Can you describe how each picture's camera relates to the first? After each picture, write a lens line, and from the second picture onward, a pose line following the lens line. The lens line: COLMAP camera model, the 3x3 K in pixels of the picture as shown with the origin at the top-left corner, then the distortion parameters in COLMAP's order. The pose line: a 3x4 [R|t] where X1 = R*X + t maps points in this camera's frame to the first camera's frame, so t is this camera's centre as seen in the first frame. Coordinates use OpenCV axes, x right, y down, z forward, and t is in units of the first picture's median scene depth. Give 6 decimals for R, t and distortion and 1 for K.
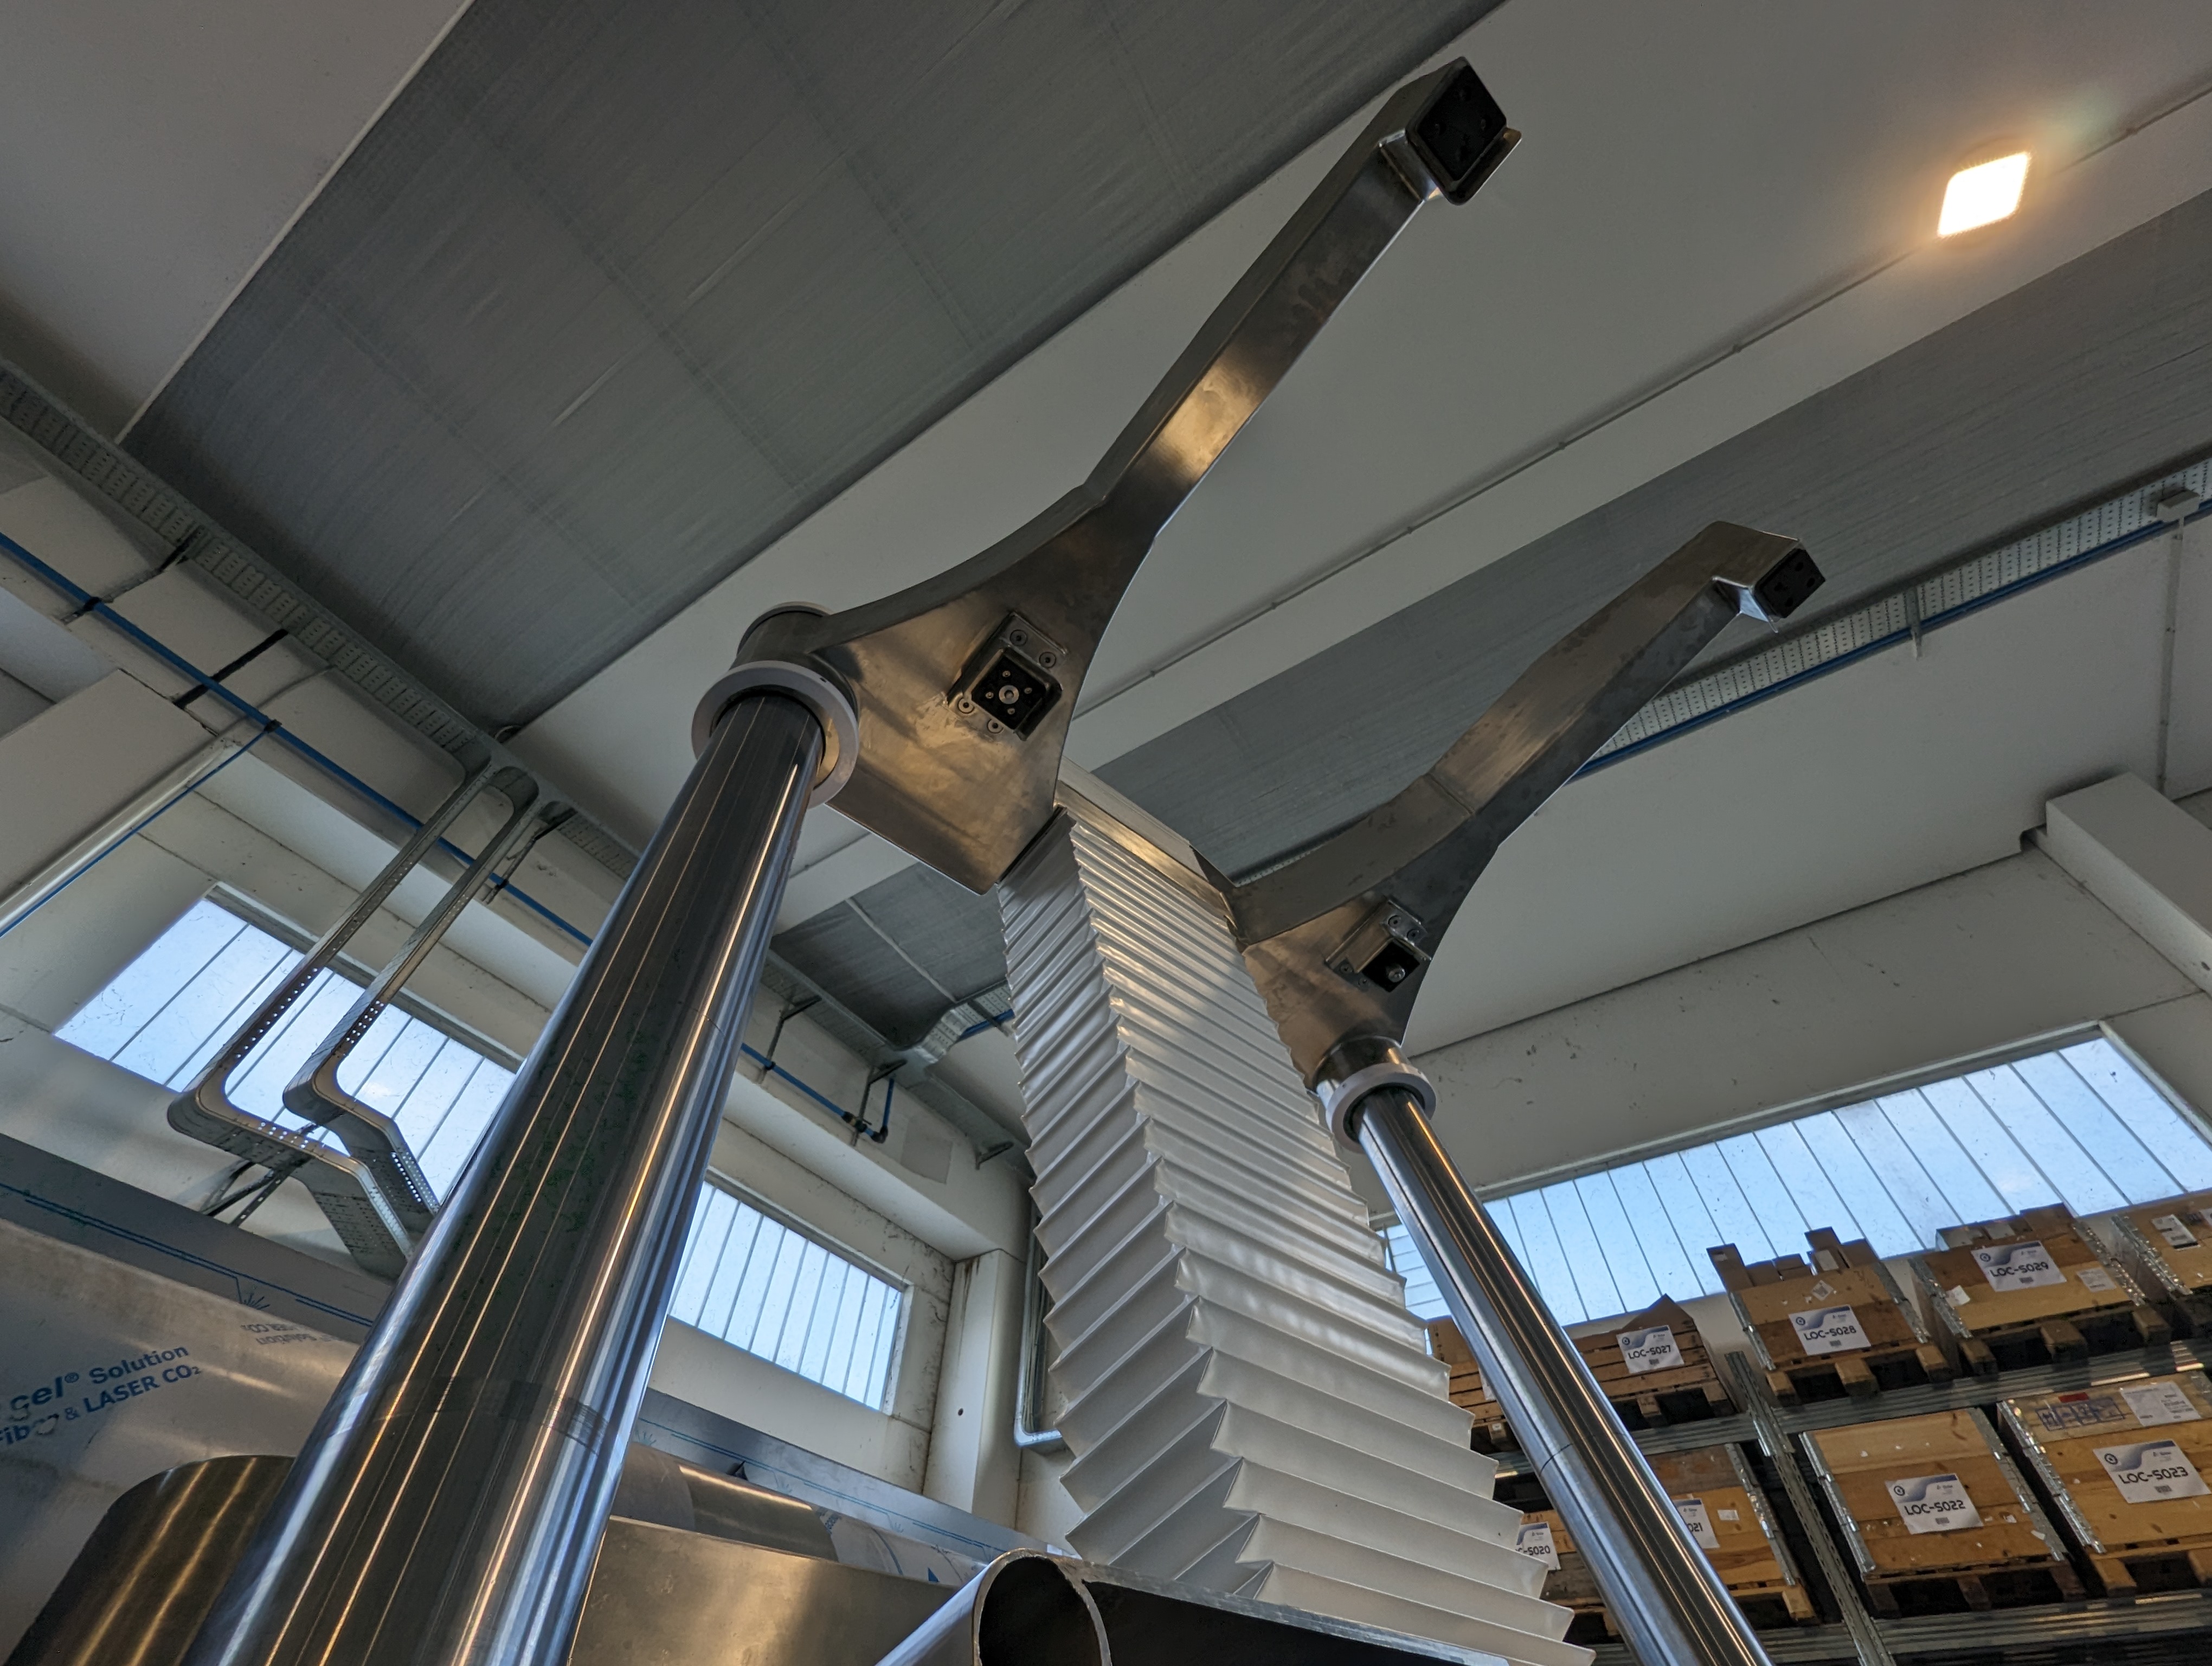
lens RADIAL K [[918.8, 0, 1102.6], [0, 918.8, 839.2], [0, 0, 1]] dist [0.001637, -0.000325]
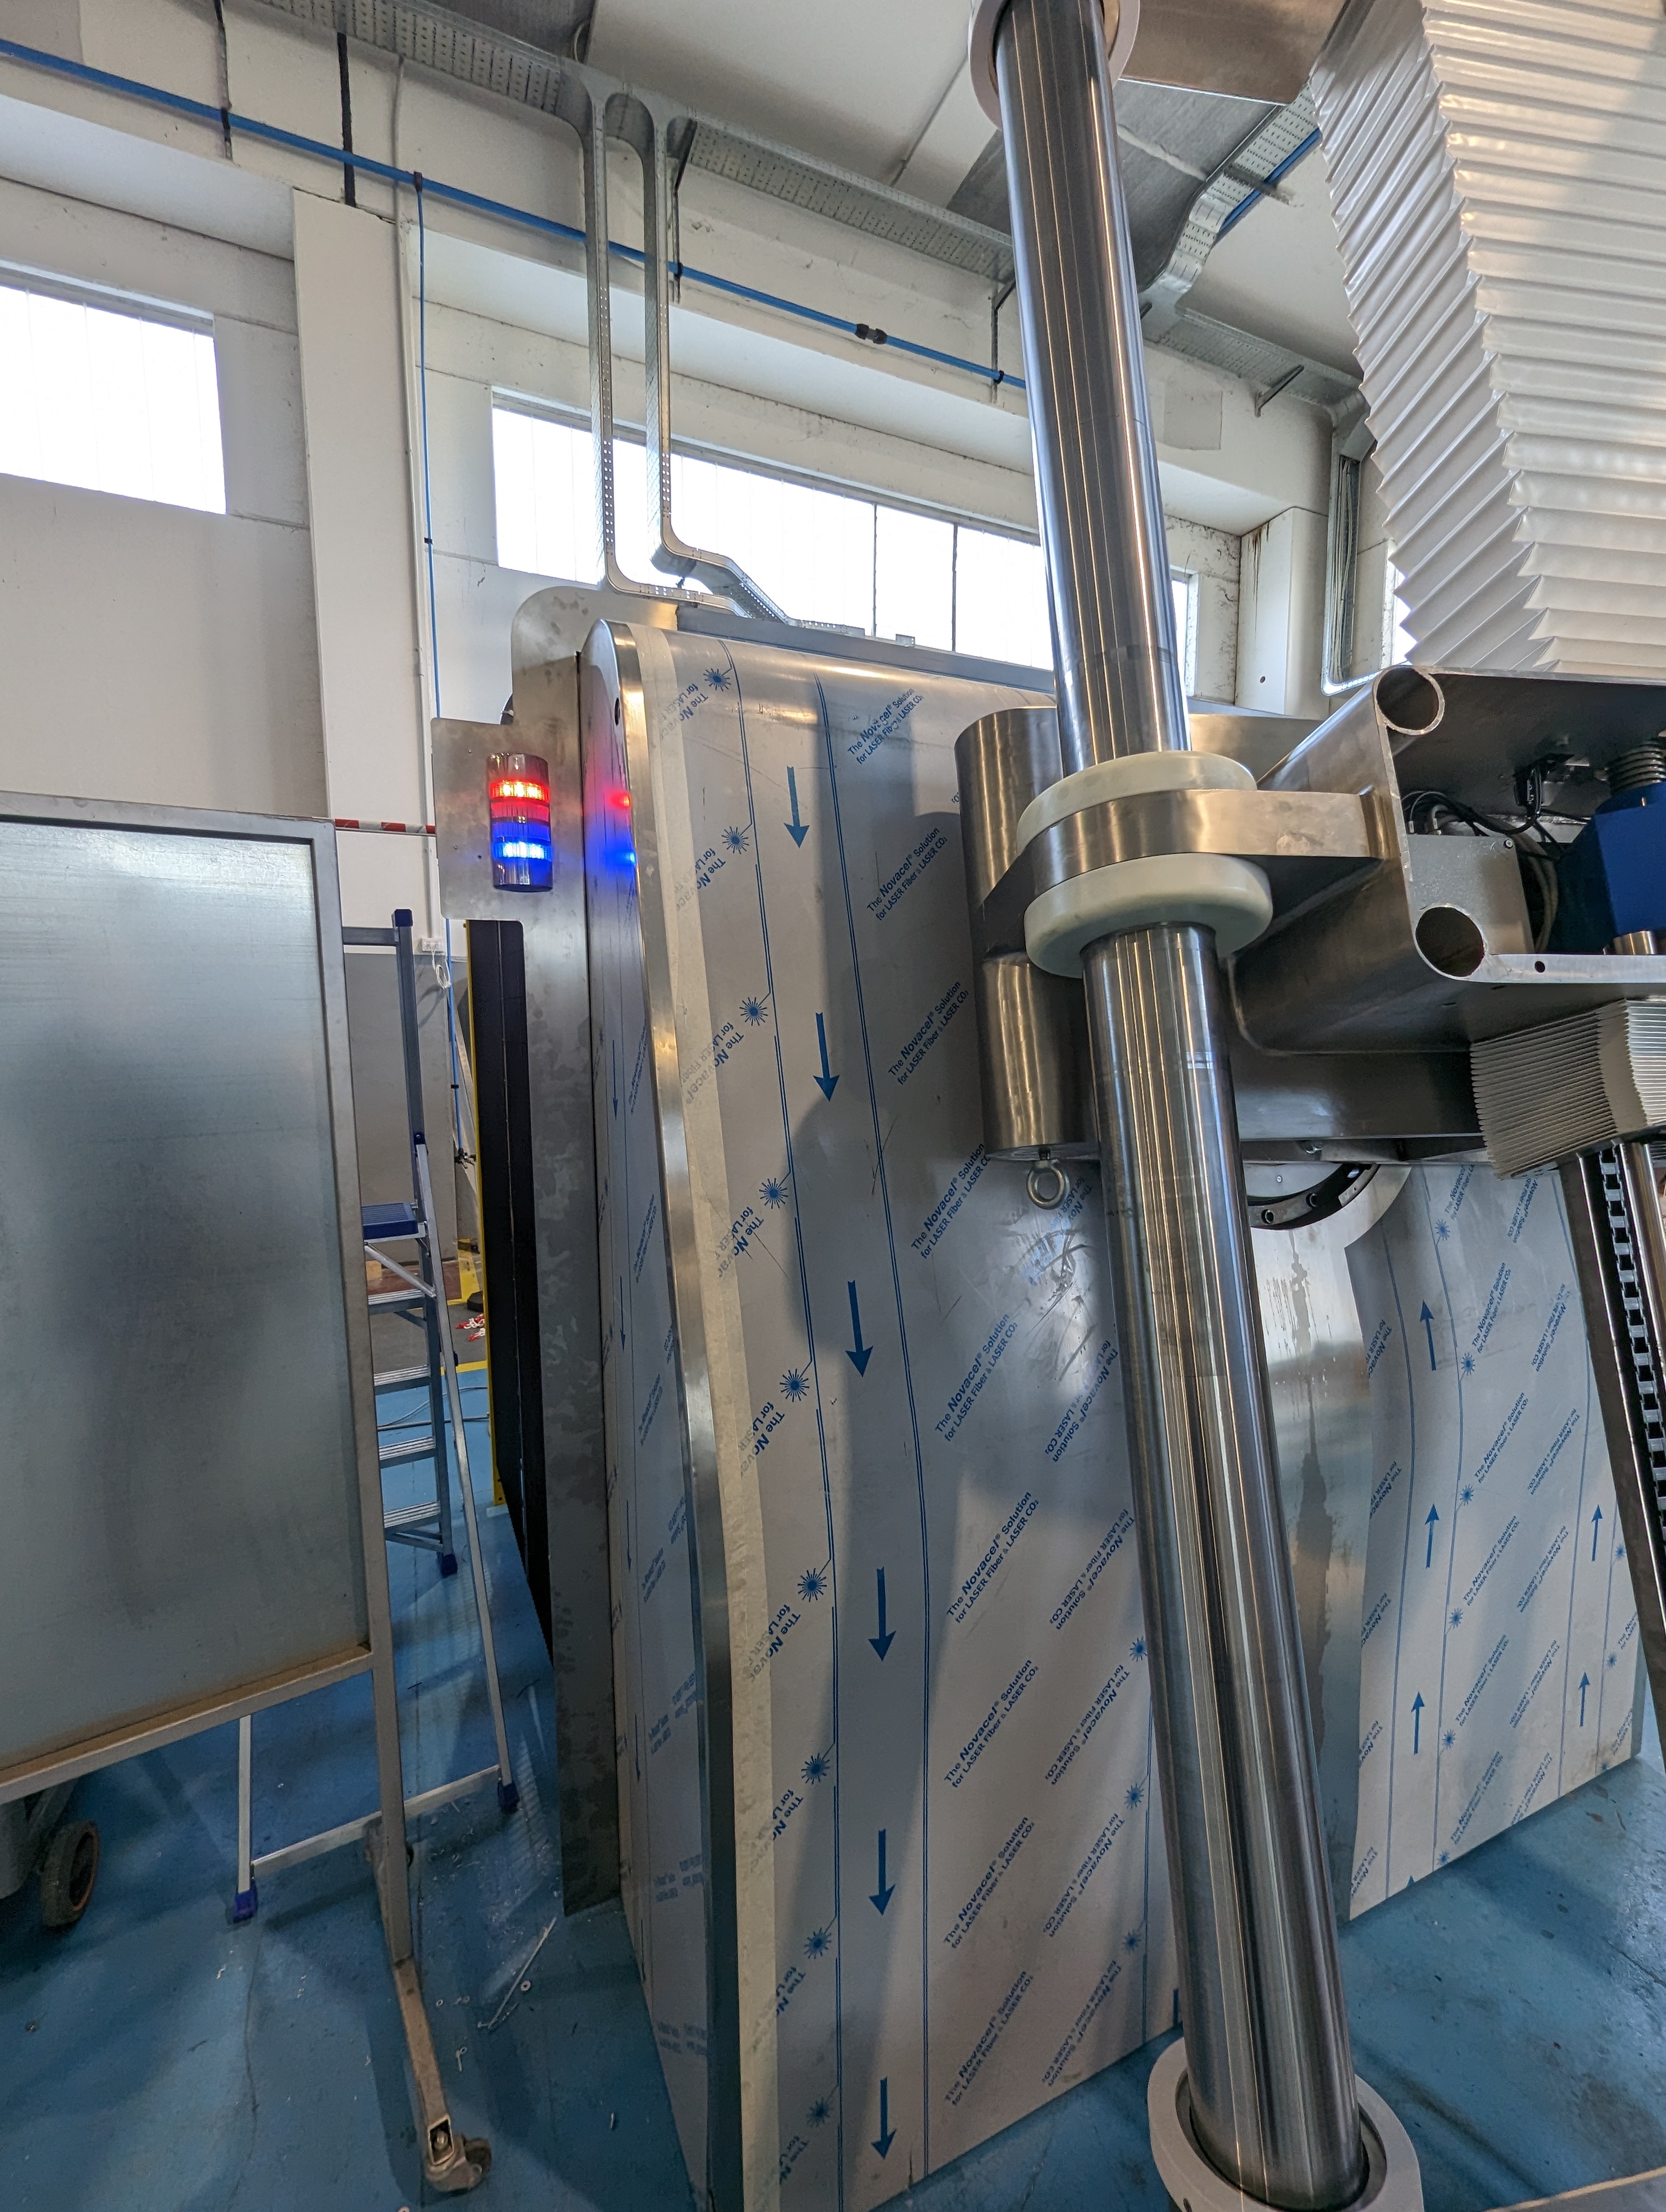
lens RADIAL K [[918.8, 0, 833.0], [0, 918.8, 1106.0], [0, 0, 1]] dist [0.001637, -0.000325]
pose [[0.848026, 0.027881, -0.529220, -0.003114], [0.416953, 0.581286, 0.698753, -0.052140], [0.327110, -0.813221, 0.481321, -0.101366]]
